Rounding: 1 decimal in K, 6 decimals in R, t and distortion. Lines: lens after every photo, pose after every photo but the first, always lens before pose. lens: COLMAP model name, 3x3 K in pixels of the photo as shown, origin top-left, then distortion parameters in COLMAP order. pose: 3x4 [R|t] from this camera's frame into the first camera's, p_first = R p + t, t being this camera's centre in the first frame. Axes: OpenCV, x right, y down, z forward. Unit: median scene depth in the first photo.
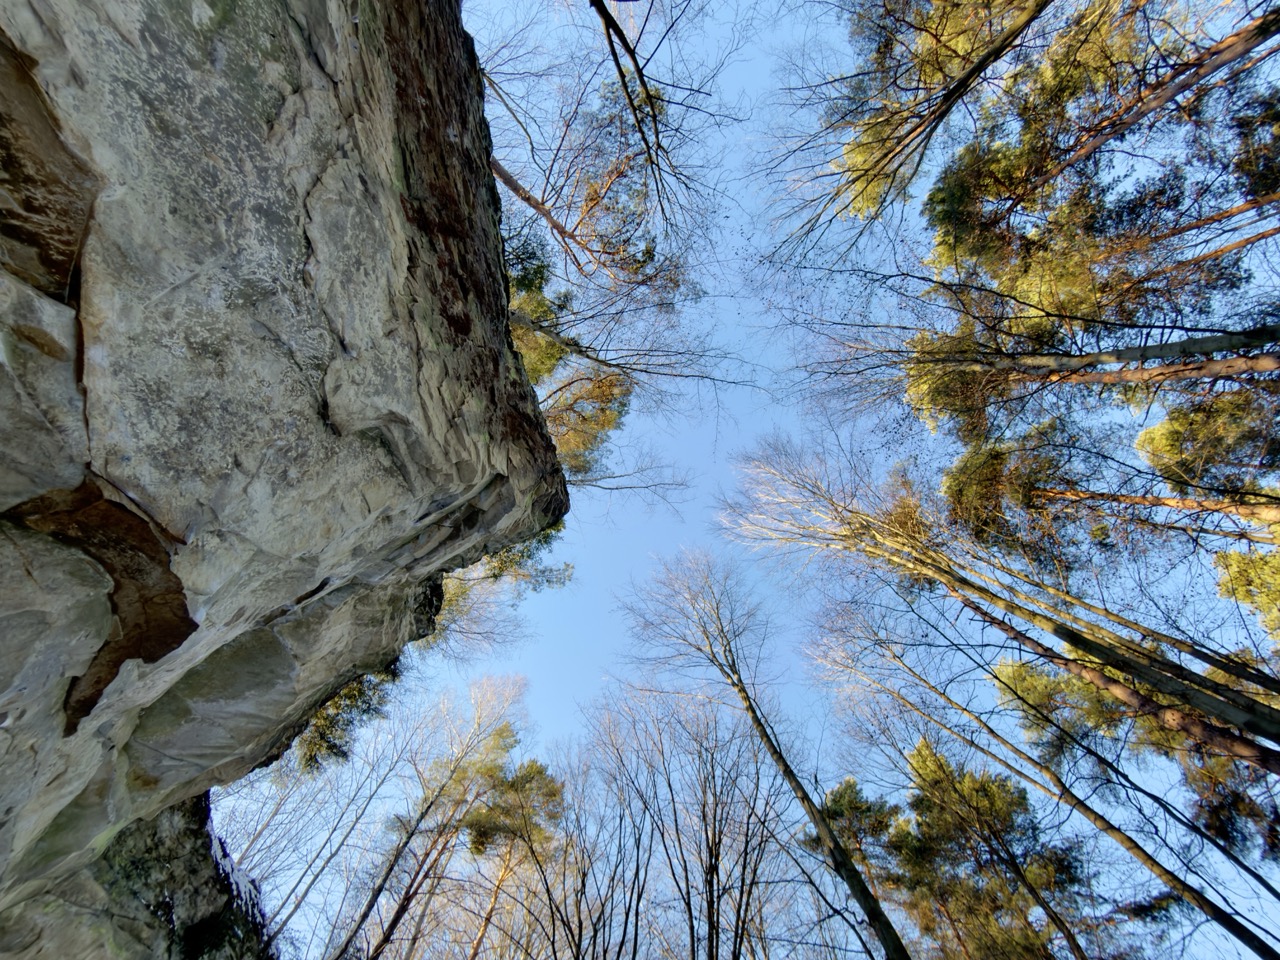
lens RADIAL K [[511.9, 0, 639.9], [0, 511.9, 479.6], [0, 0, 1]] dist [-0.003587, 0.000295]
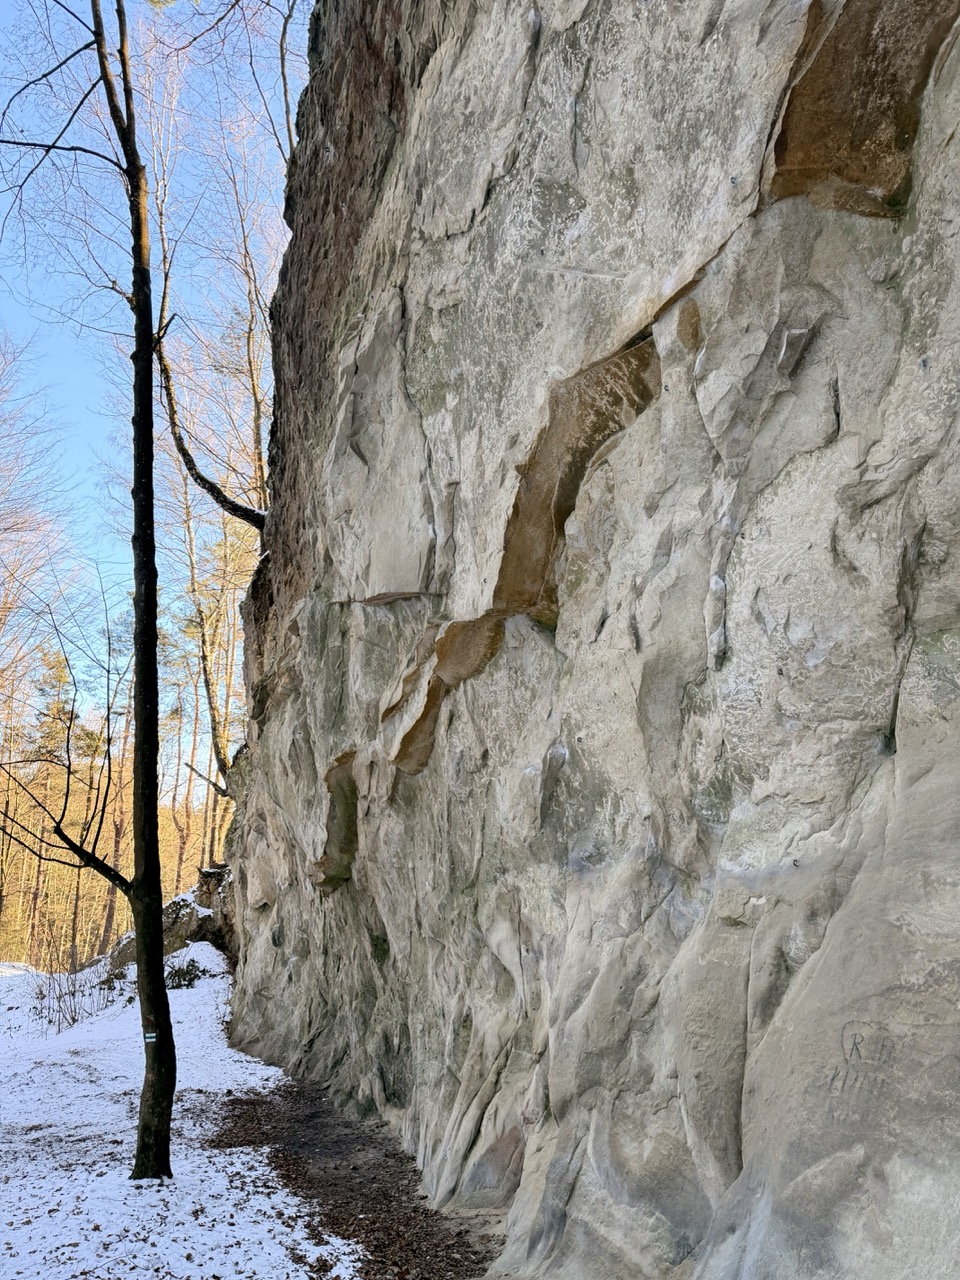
lens RADIAL K [[887.8, 0, 480.5], [0, 887.8, 641.1], [0, 0, 1]] dist [0.001800, -0.004960]
pose [[-0.909584, -0.142872, -0.390185, -0.287094], [0.412230, -0.192355, -0.890542, 0.633442], [0.052180, -0.970869, 0.233859, 0.108338]]
